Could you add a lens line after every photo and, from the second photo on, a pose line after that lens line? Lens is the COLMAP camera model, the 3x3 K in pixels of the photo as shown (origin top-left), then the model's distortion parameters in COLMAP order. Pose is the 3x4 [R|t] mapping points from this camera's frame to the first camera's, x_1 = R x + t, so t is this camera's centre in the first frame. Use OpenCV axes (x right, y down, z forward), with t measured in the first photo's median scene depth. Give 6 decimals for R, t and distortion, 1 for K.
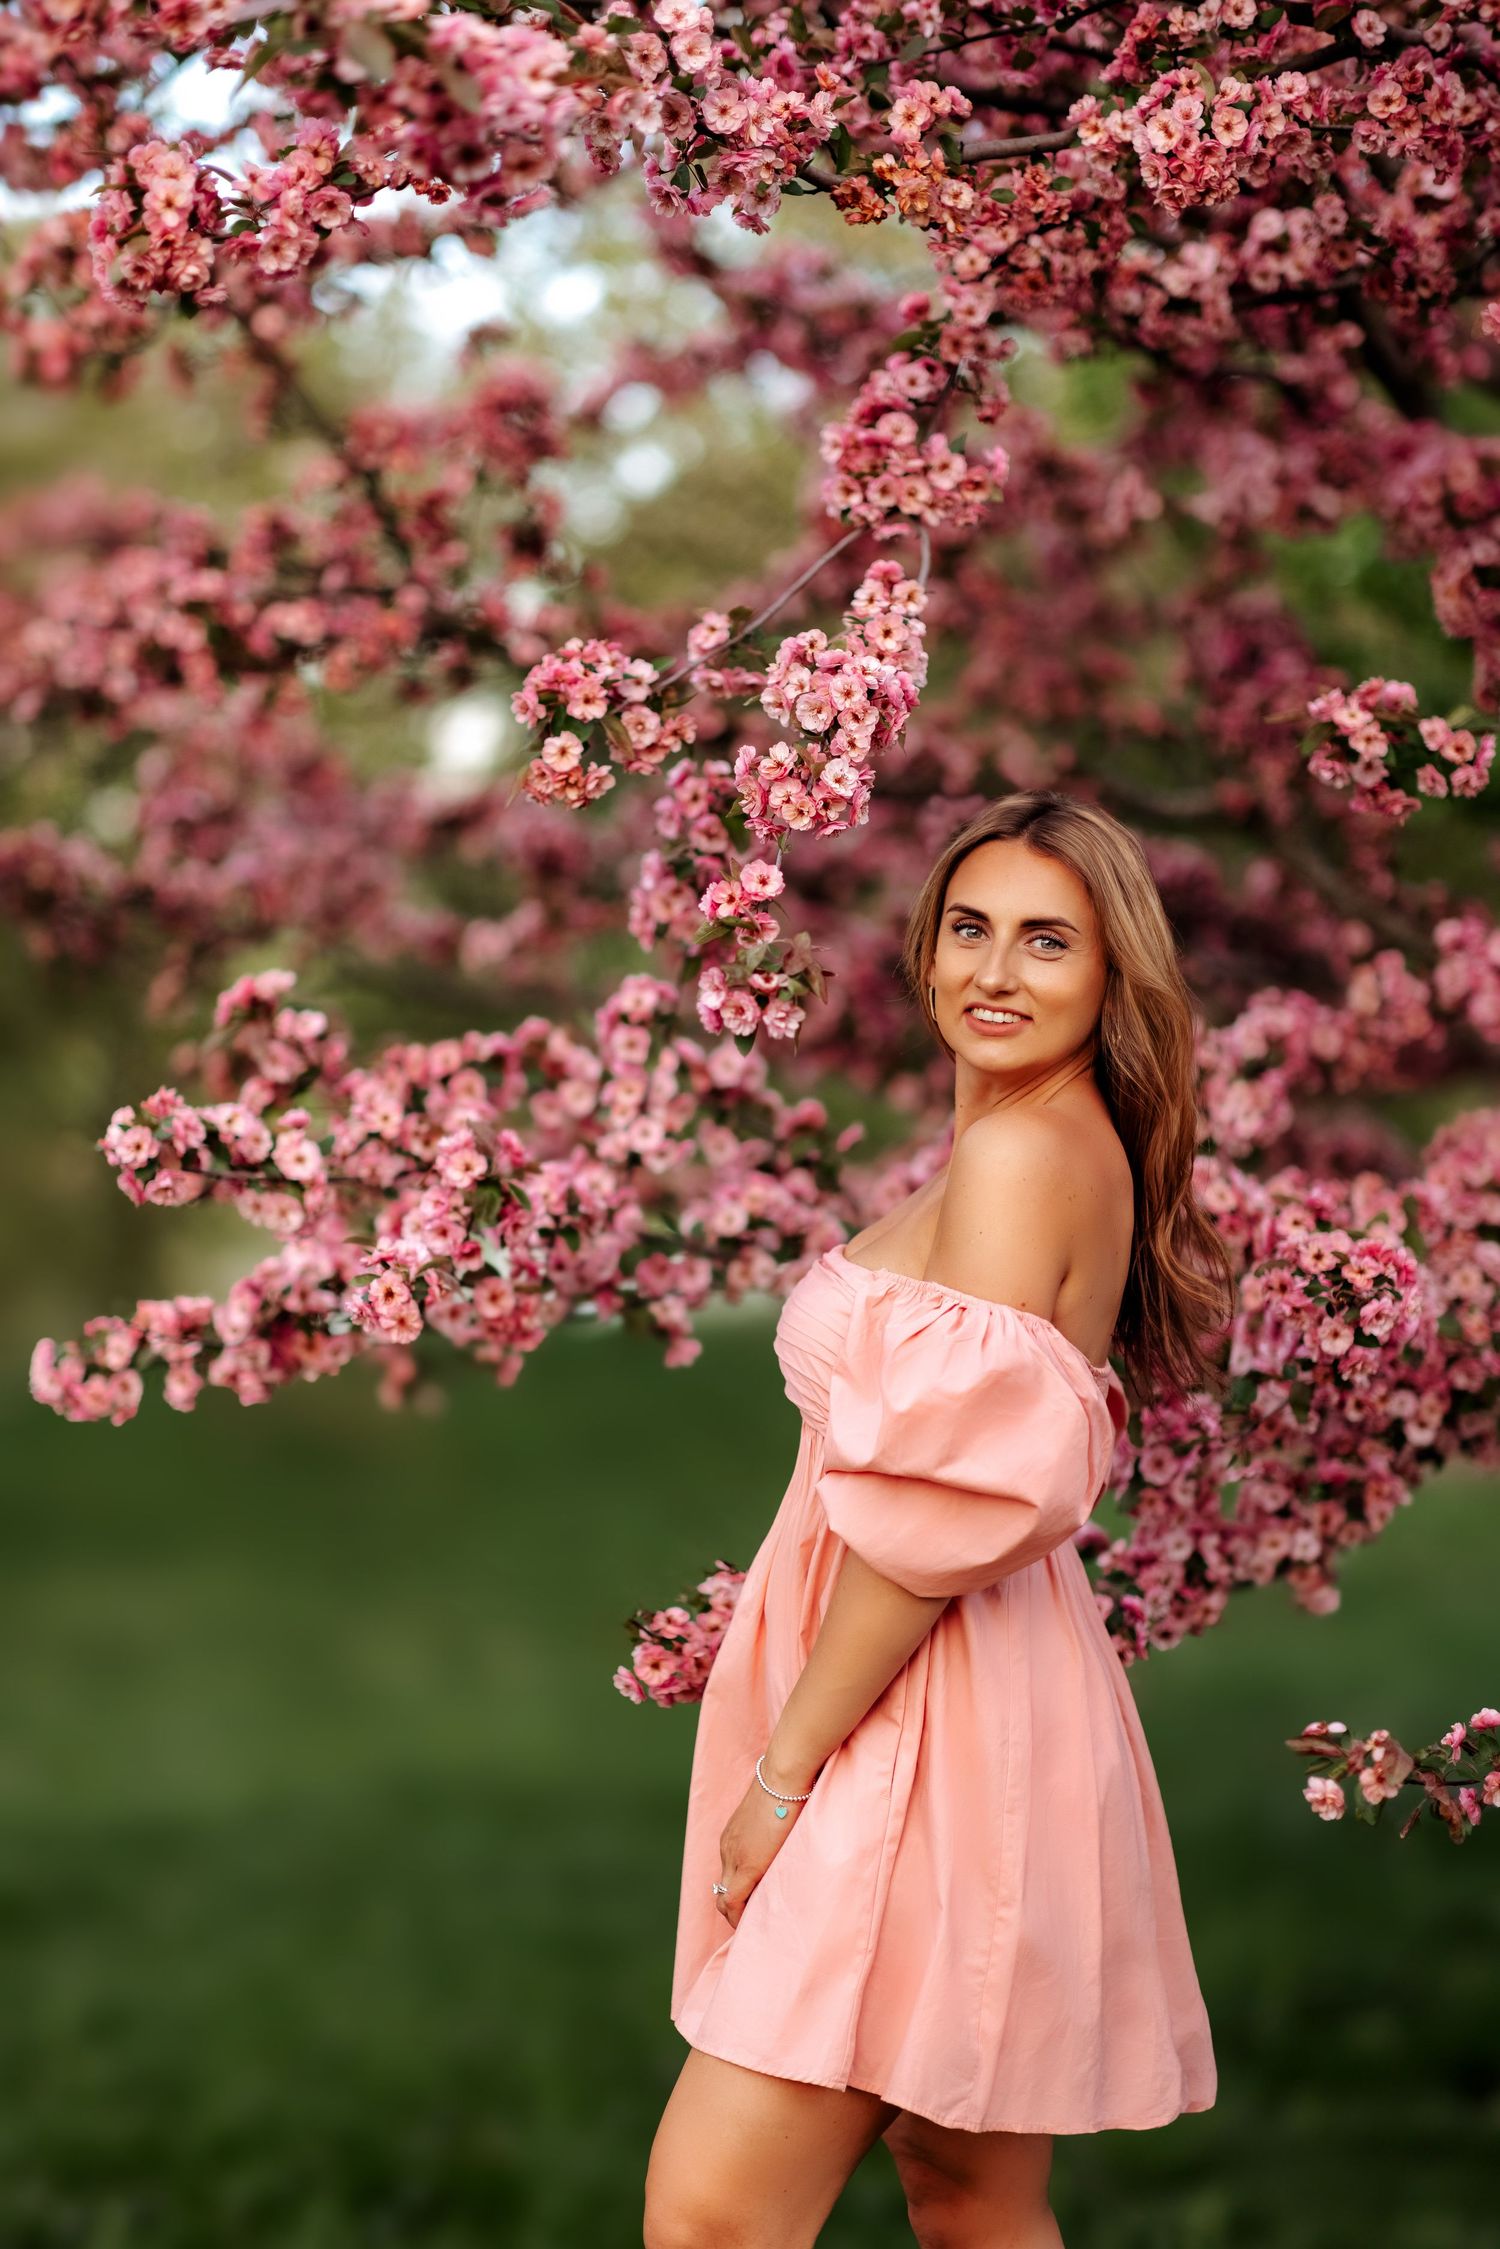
lens RADIAL K [[4221.0, 0, 750.0], [0, 4221.0, 1124.5], [0, 0, 1]] dist [-0.025160, 0.005609]
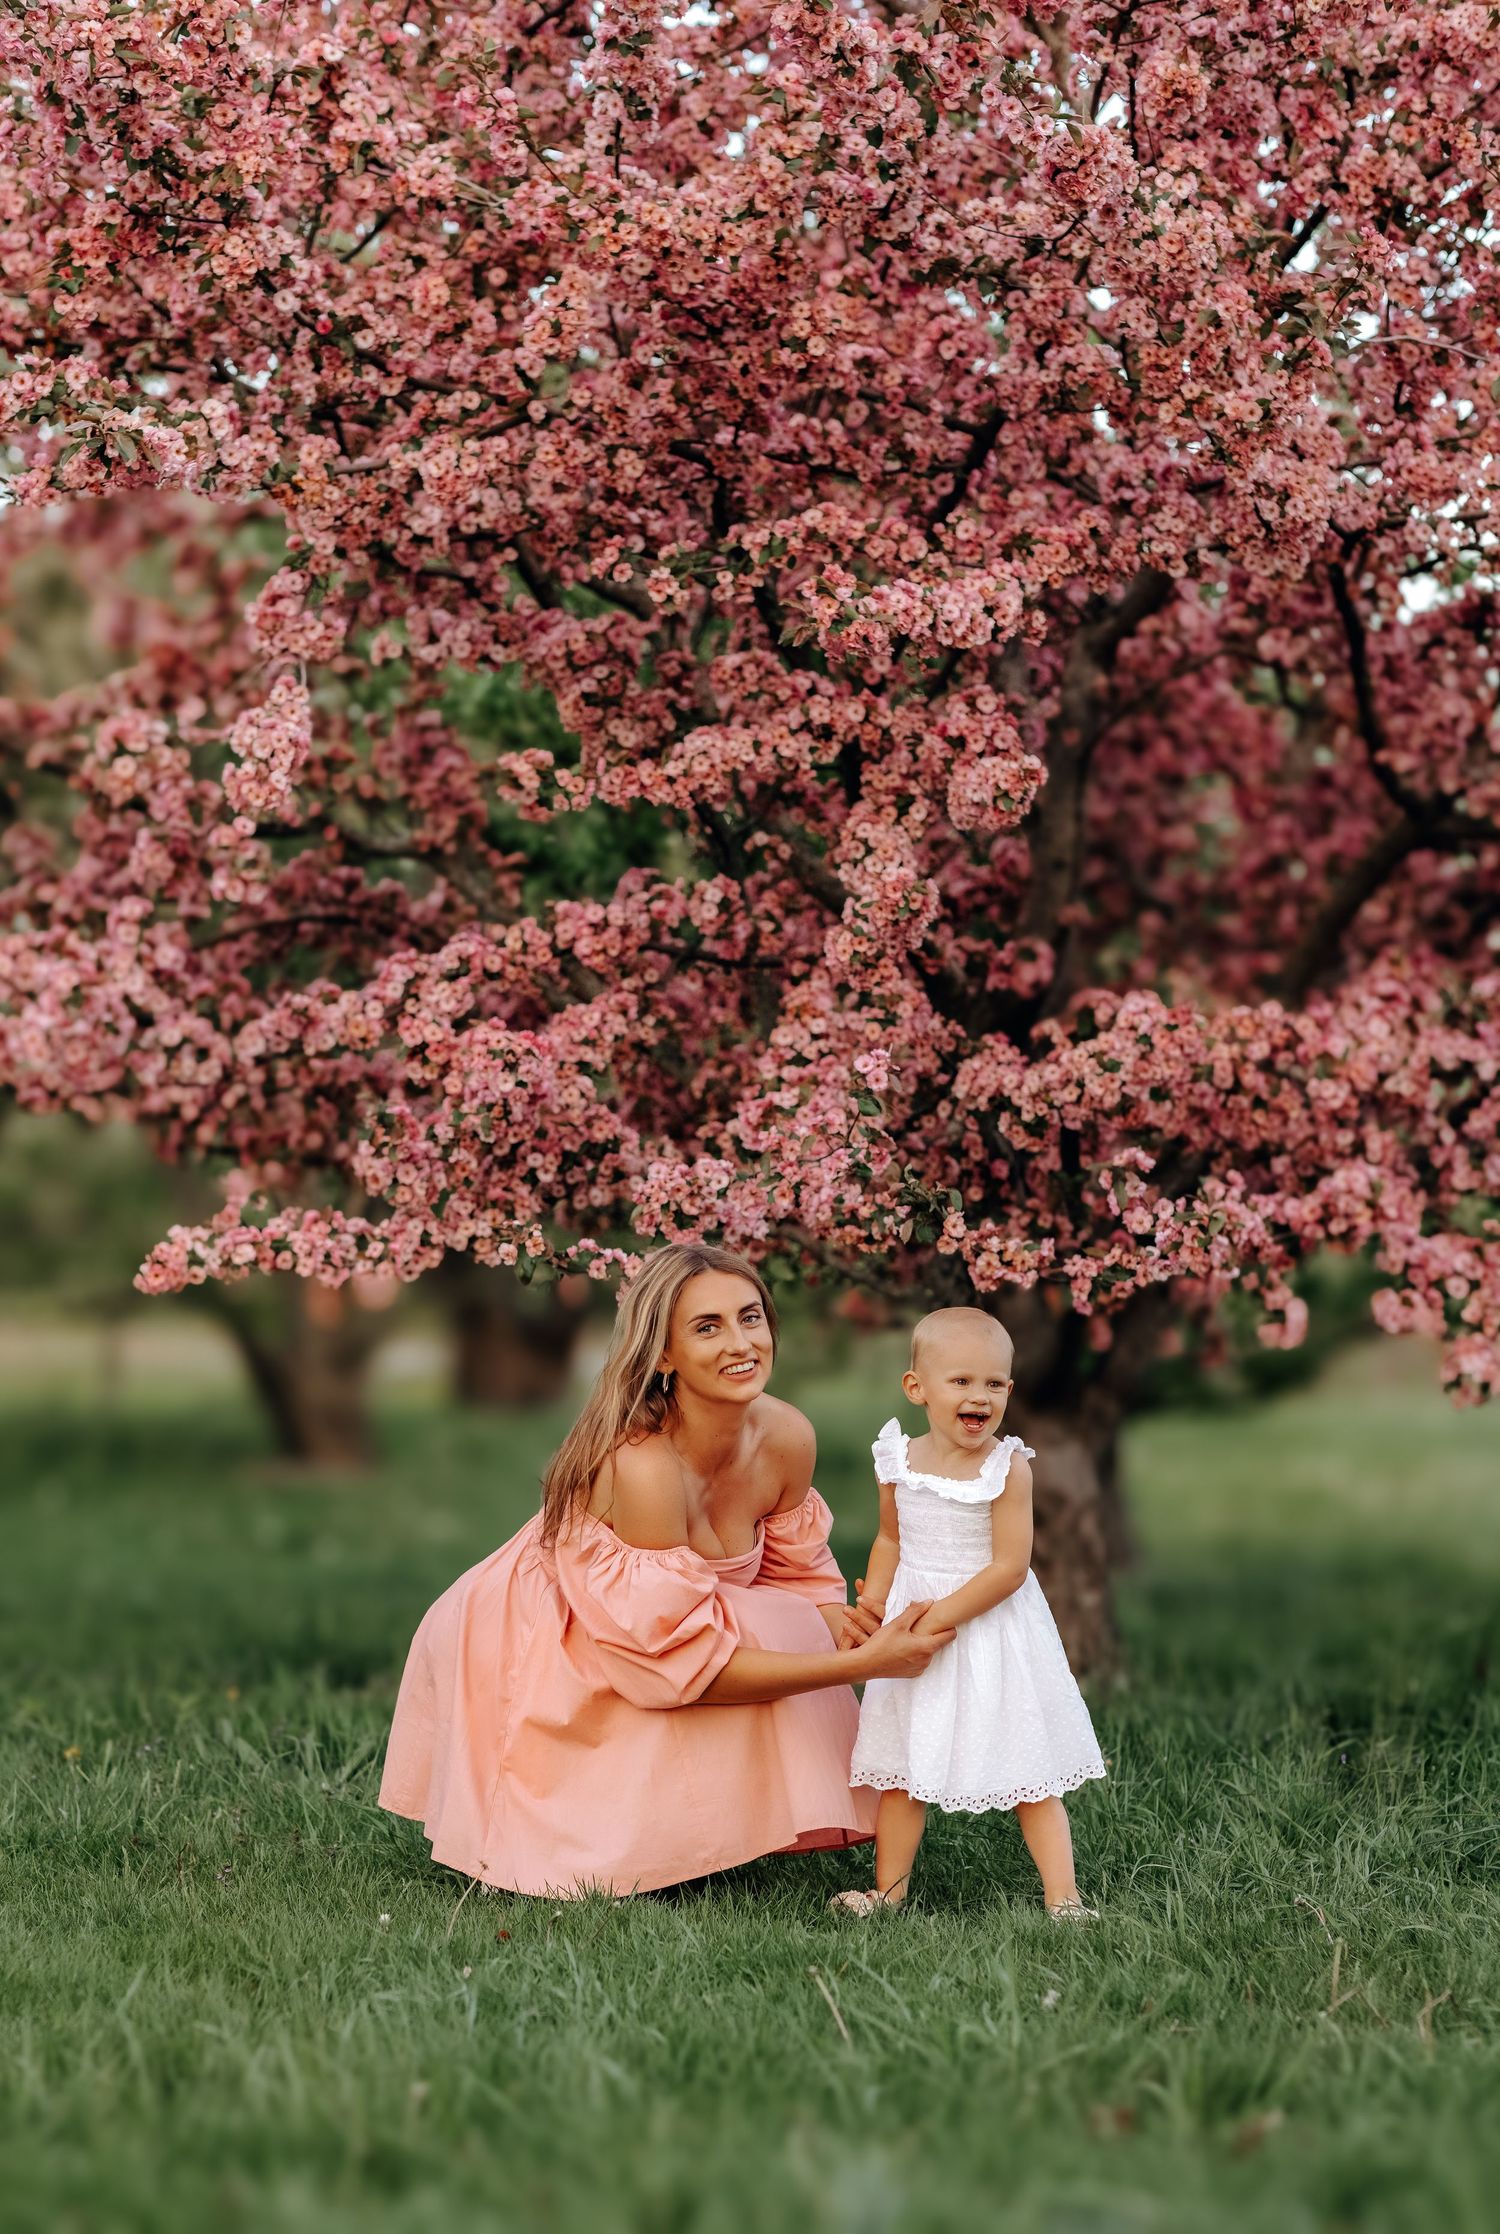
lens RADIAL K [[3864.7, 0, 750.0], [0, 3864.7, 1117.0], [0, 0, 1]] dist [-0.270932, 0.015310]
pose [[0.975612, 0.018564, 0.218714, -0.131395], [-0.013398, 0.999596, -0.025082, 0.101964], [-0.219091, 0.021540, 0.975467, -0.703183]]
